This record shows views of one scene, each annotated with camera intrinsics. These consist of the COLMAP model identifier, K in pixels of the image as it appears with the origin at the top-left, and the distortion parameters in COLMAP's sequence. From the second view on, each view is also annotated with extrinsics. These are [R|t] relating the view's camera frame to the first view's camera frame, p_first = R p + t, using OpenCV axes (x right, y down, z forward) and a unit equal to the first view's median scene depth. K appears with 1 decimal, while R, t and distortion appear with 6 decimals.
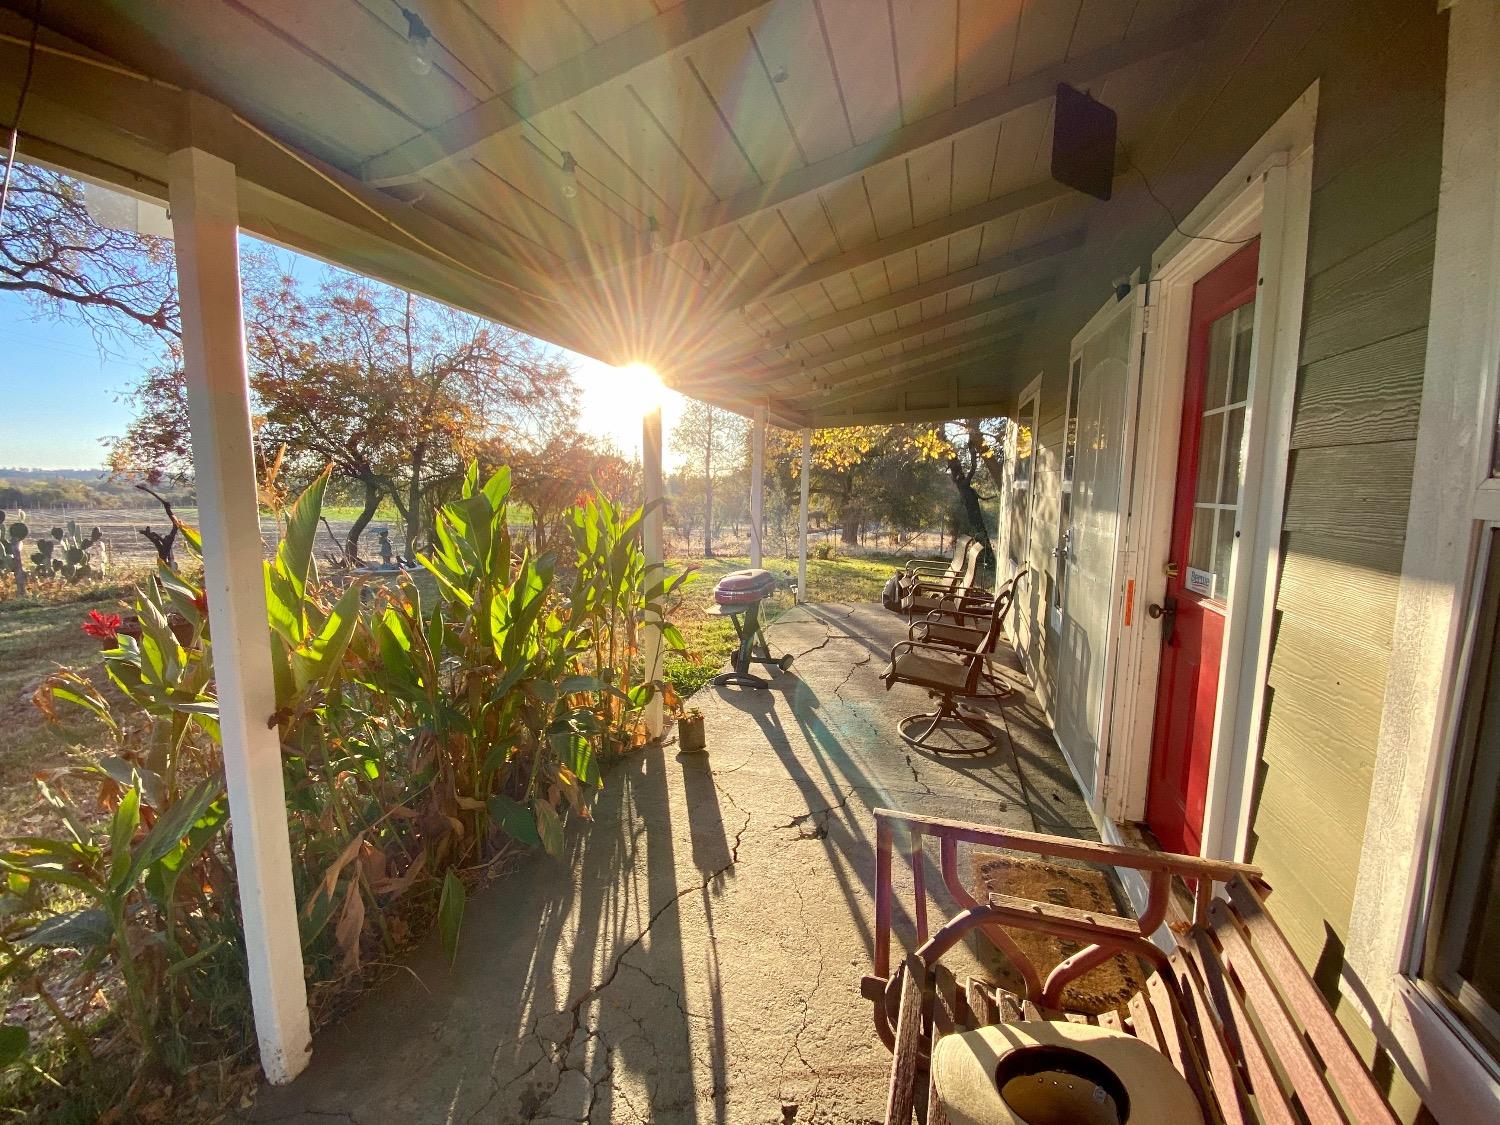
lens RADIAL K [[609.4, 0, 750.0], [0, 609.4, 562.5], [0, 0, 1]] dist [0.014870, -0.018223]
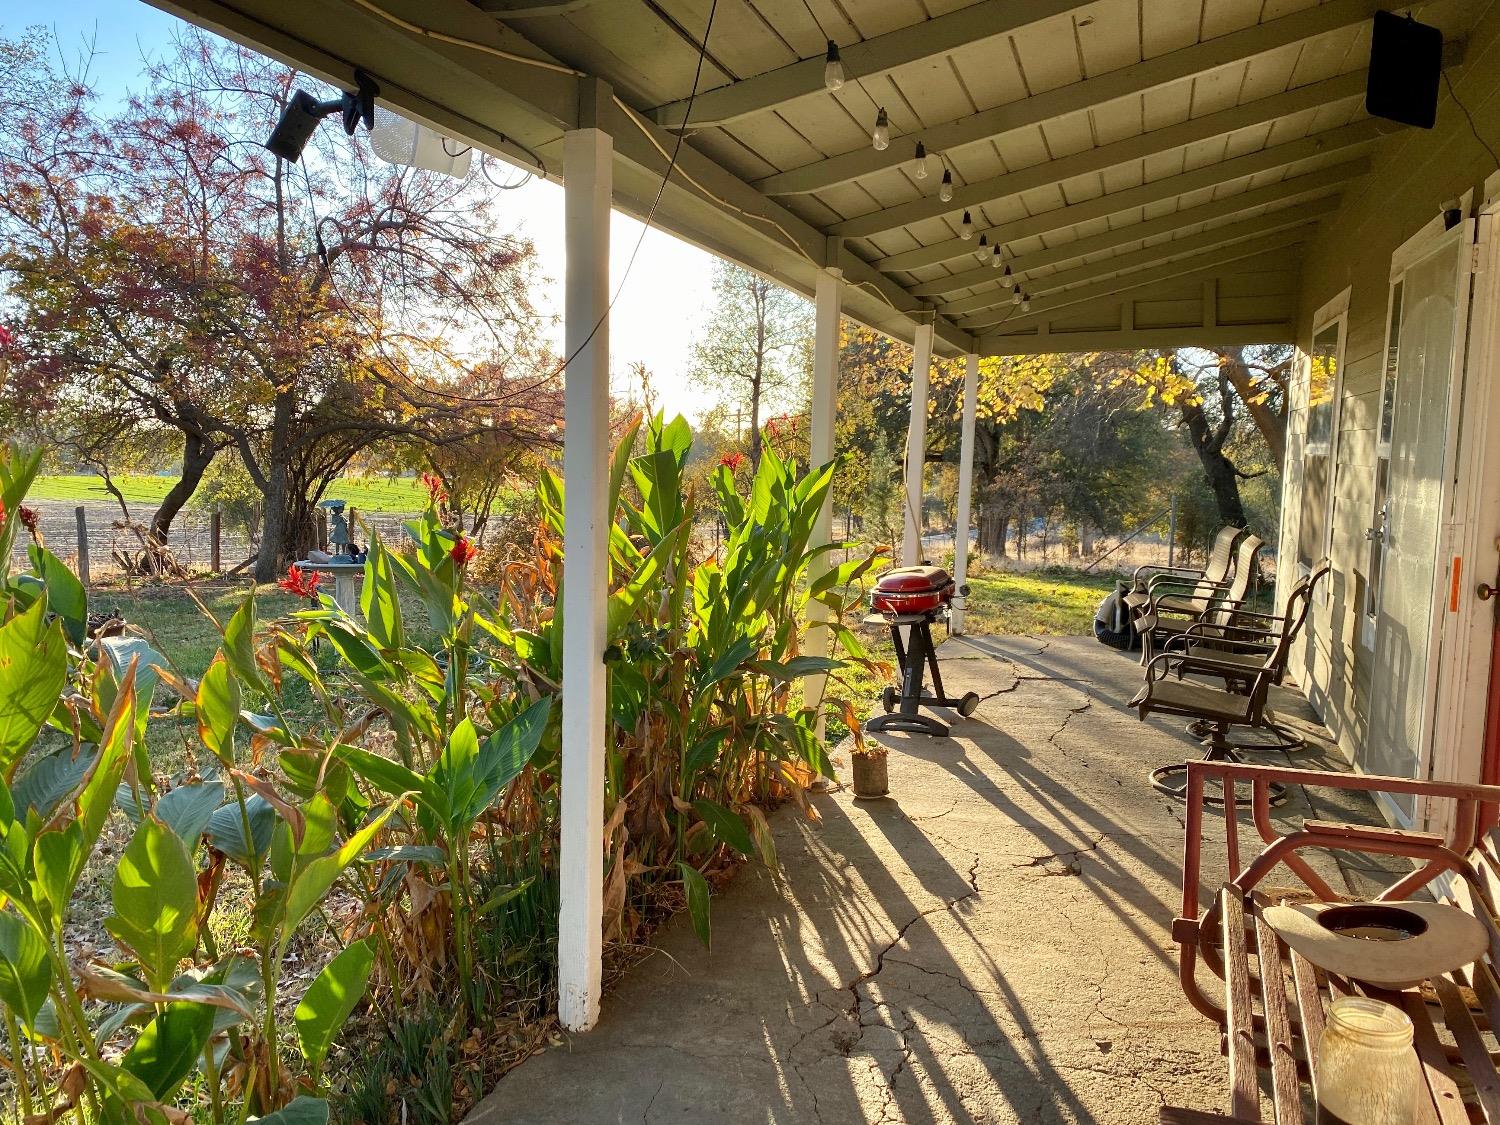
lens RADIAL K [[1177.3, 0, 750.0], [0, 1177.3, 562.5], [0, 0, 1]] dist [0.001024, 0.010283]
pose [[0.999603, 0.018496, -0.021263, -0.207299], [-0.019100, 0.999410, -0.028555, 0.063199], [0.020723, 0.028950, 0.999366, -0.419839]]
